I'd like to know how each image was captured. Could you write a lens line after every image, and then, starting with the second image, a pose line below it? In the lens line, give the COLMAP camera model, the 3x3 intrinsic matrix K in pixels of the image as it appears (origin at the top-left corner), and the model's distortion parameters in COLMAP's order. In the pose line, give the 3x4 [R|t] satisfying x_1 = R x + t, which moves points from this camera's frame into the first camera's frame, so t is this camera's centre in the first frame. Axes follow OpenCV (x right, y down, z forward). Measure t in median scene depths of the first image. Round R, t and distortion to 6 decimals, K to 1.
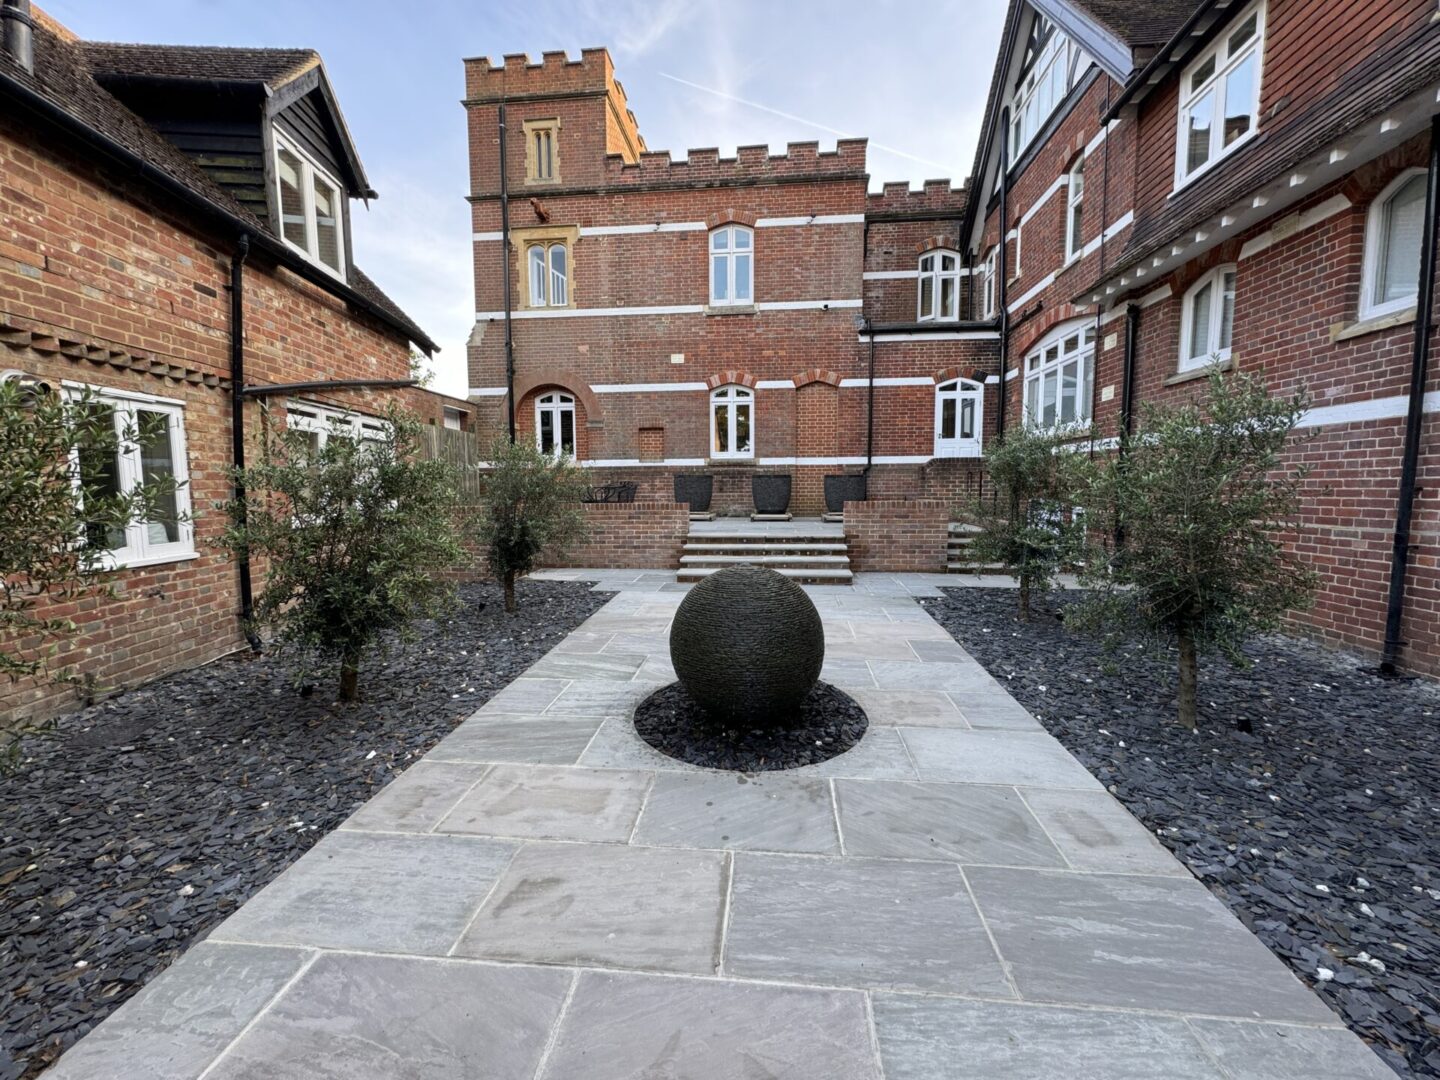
lens RADIAL K [[569.8, 0, 722.2], [0, 569.8, 541.1], [0, 0, 1]] dist [-0.006481, 0.000961]
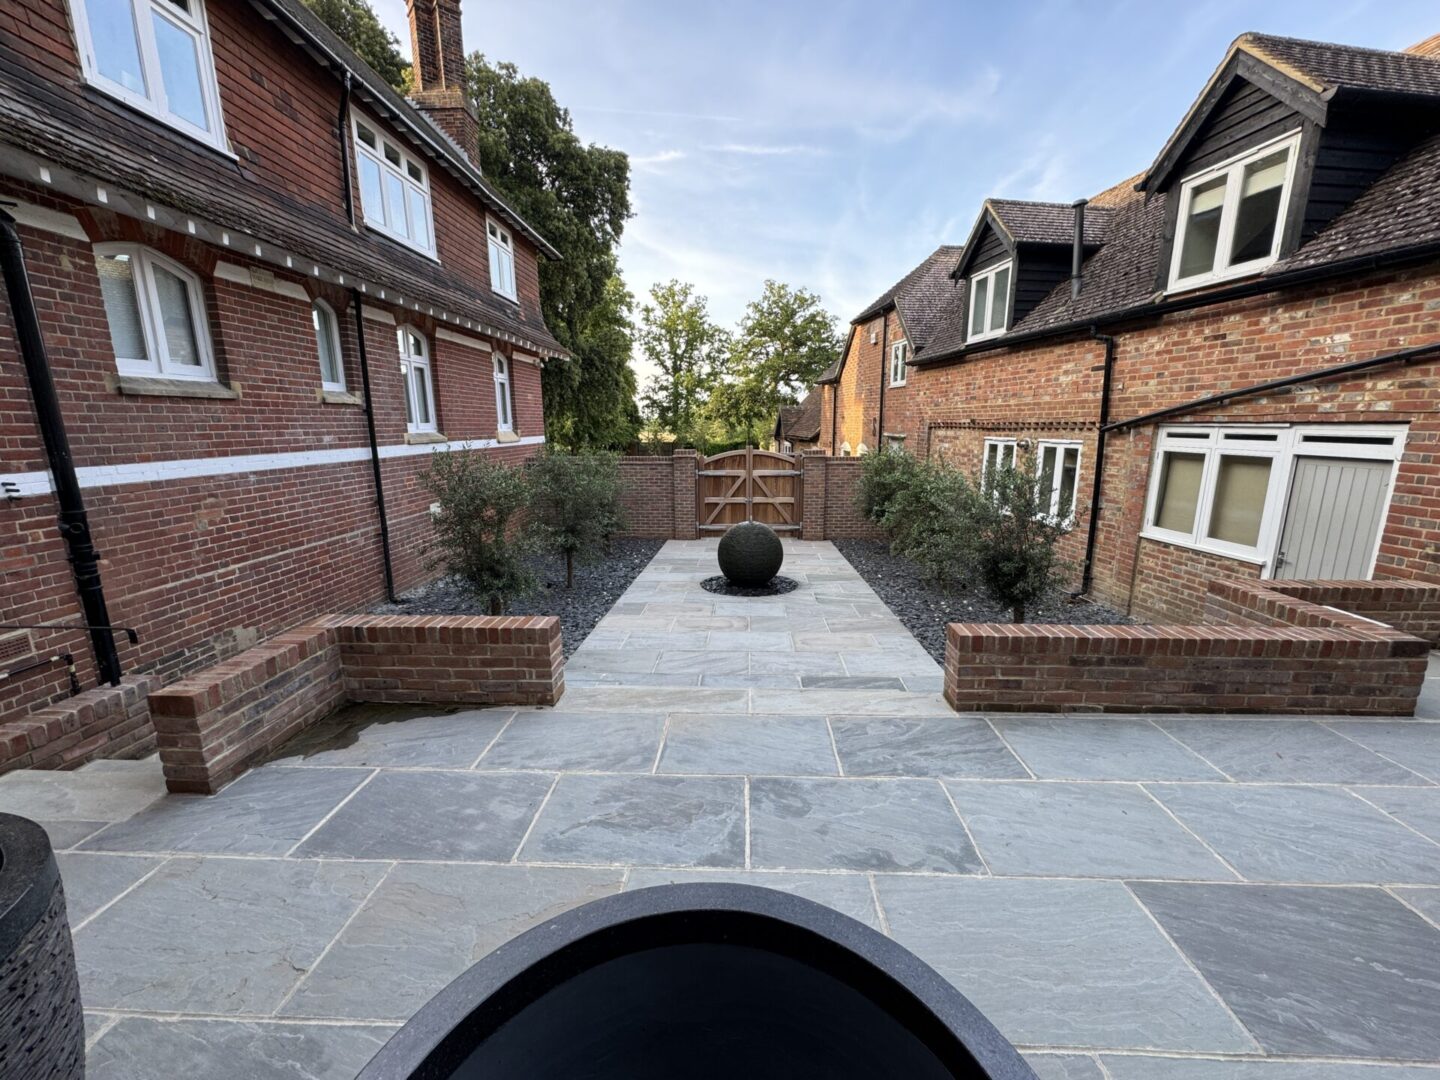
lens RADIAL K [[569.8, 0, 722.2], [0, 569.8, 541.1], [0, 0, 1]] dist [-0.006481, 0.000961]
pose [[-0.998671, 0.021418, -0.046887, 0.197813], [0.006706, 0.955845, 0.293796, -0.417622], [0.051109, 0.293091, -0.954718, 2.383591]]
